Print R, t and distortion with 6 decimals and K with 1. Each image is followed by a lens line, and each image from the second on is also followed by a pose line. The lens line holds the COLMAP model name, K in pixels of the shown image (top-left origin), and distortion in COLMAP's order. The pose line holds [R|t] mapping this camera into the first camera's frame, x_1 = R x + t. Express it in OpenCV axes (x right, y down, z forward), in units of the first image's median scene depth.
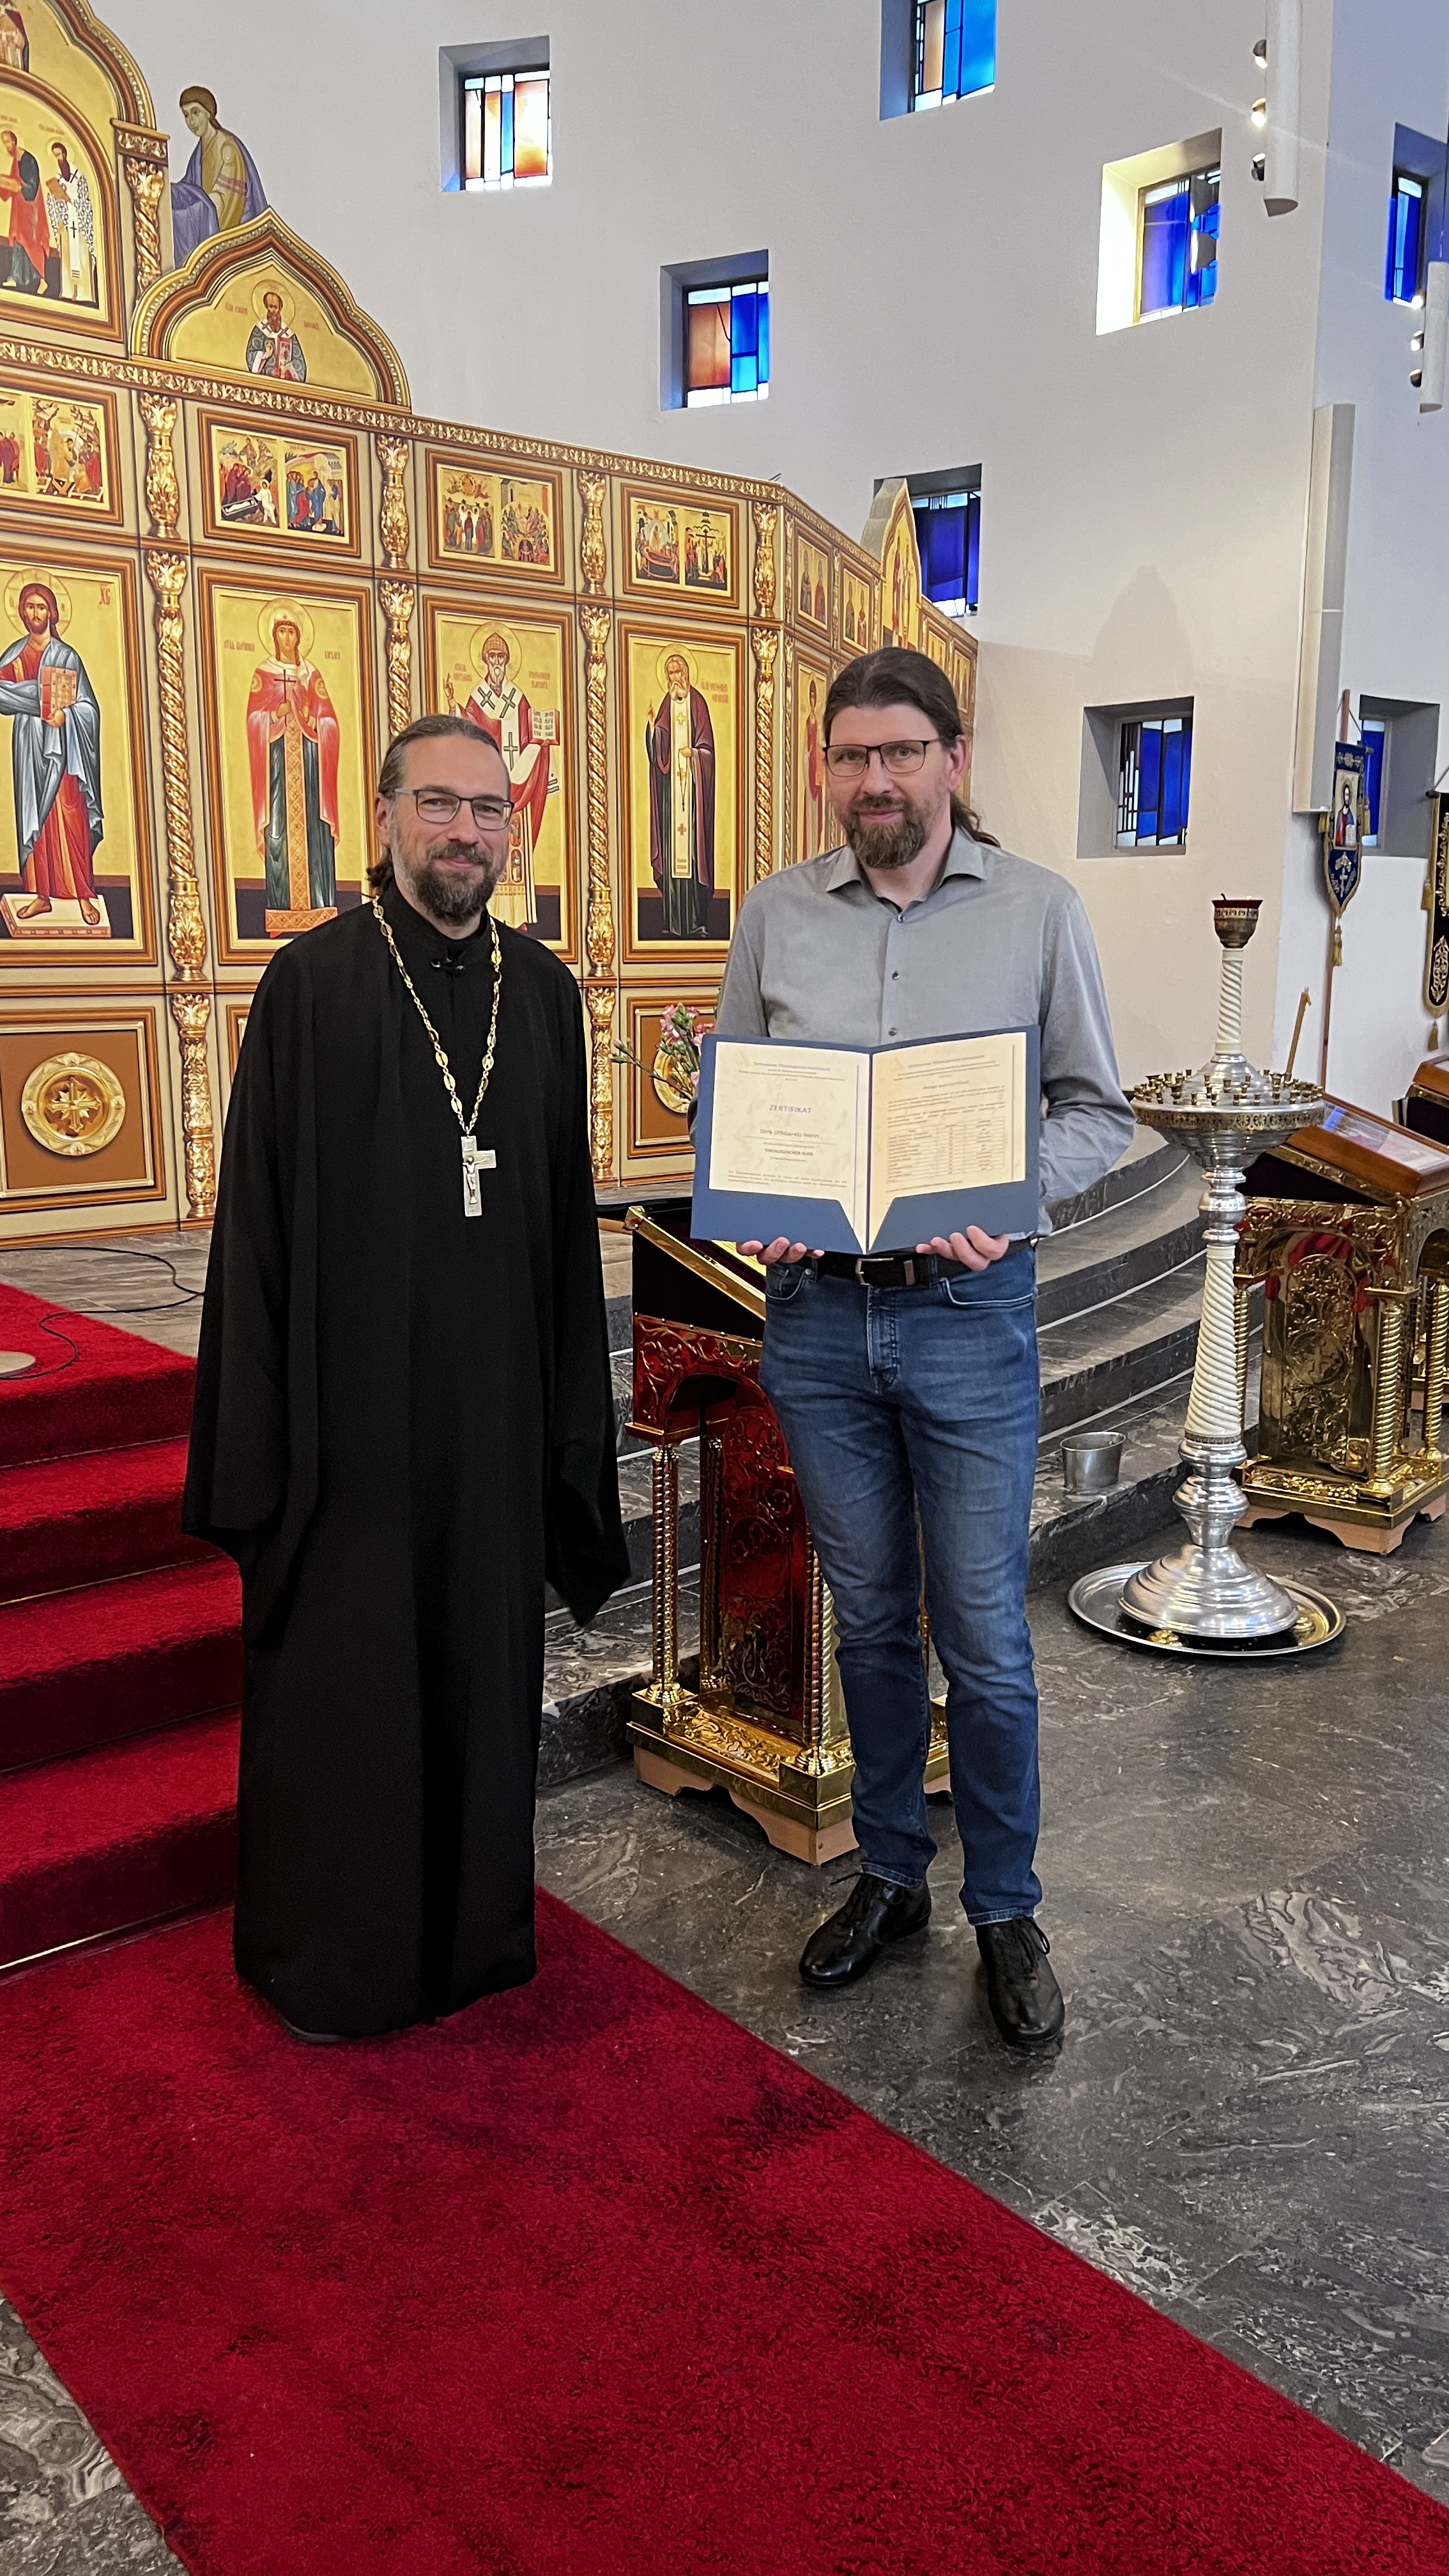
lens RADIAL K [[1954.1, 0, 712.5], [0, 1954.1, 1295.9], [0, 0, 1]] dist [0.032260, -0.038855]
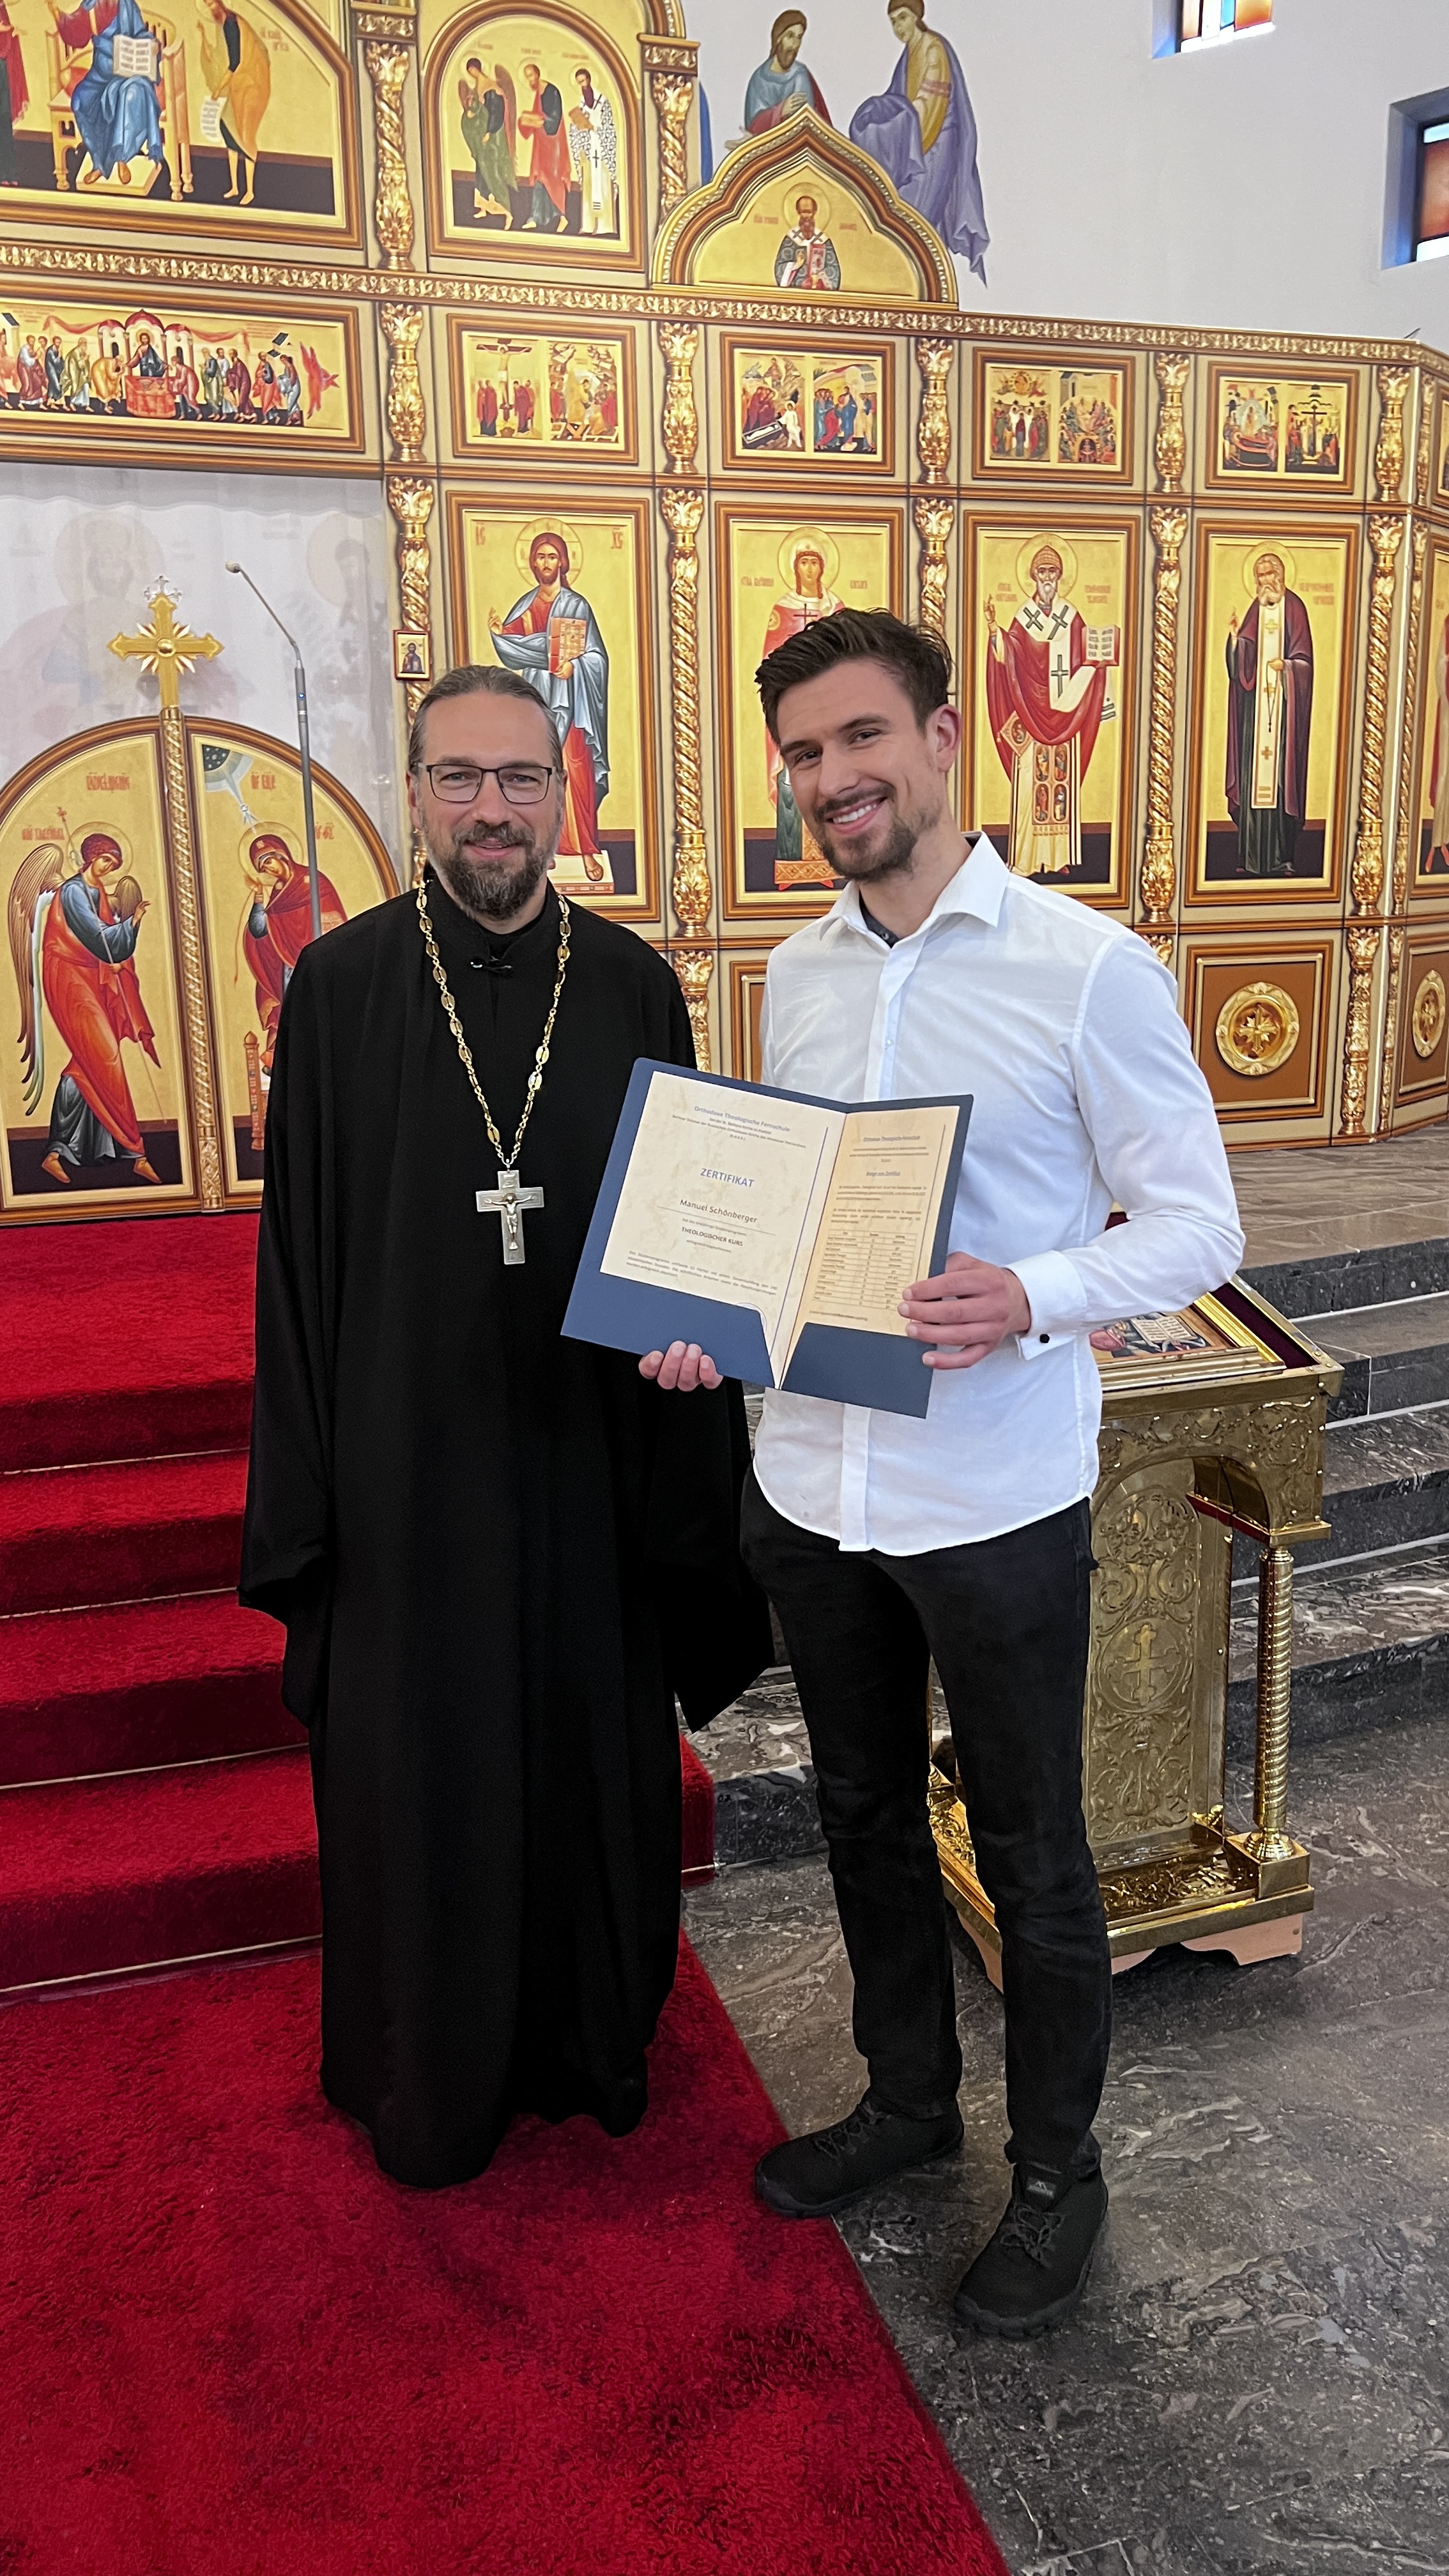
lens RADIAL K [[1954.1, 0, 733.0], [0, 1954.1, 1309.7], [0, 0, 1]] dist [0.032260, -0.038855]
pose [[0.925892, 0.067857, -0.371643, 0.132236], [-0.051756, 0.997245, 0.053140, -0.028981], [0.374225, -0.029967, 0.926853, 0.103341]]
